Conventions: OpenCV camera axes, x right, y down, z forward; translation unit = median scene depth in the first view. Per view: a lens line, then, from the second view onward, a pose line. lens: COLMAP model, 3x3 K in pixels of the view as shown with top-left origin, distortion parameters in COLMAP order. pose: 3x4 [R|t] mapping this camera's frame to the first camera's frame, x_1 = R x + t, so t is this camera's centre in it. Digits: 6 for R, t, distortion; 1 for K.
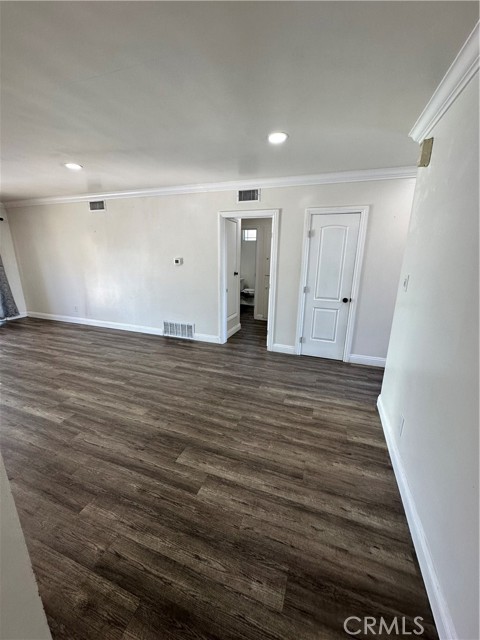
lens RADIAL K [[255.0, 0, 240.0], [0, 255.0, 320.0], [0, 0, 1]] dist [-0.002357, 0.000067]
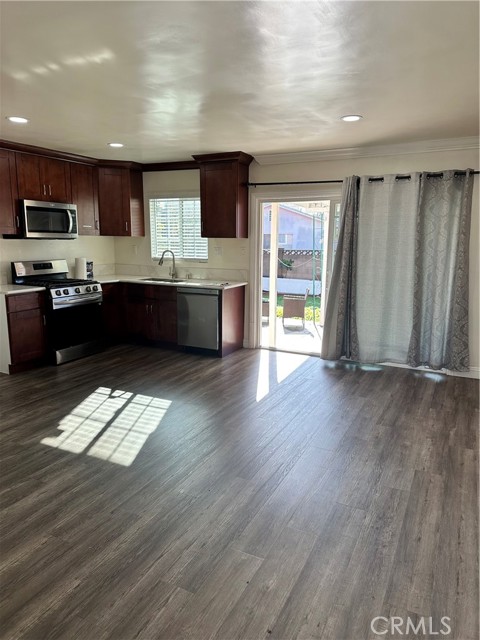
lens RADIAL K [[435.7, 0, 238.5], [0, 435.7, 318.8], [0, 0, 1]] dist [0.080043, -0.106401]
pose [[-0.133090, 0.162782, -0.977645, -0.055736], [-0.250795, 0.948785, 0.192118, -0.341657], [0.958848, 0.270757, -0.085448, 1.331053]]
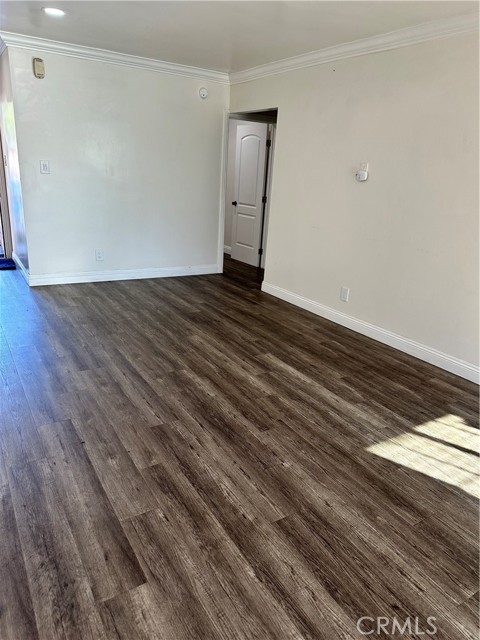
lens RADIAL K [[435.7, 0, 238.5], [0, 435.7, 318.8], [0, 0, 1]] dist [0.080043, -0.106401]
pose [[-0.781047, -0.262366, 0.566683, -1.232175], [0.080056, 0.857903, 0.507536, -0.422239], [-0.619320, 0.441776, -0.649058, 1.693581]]
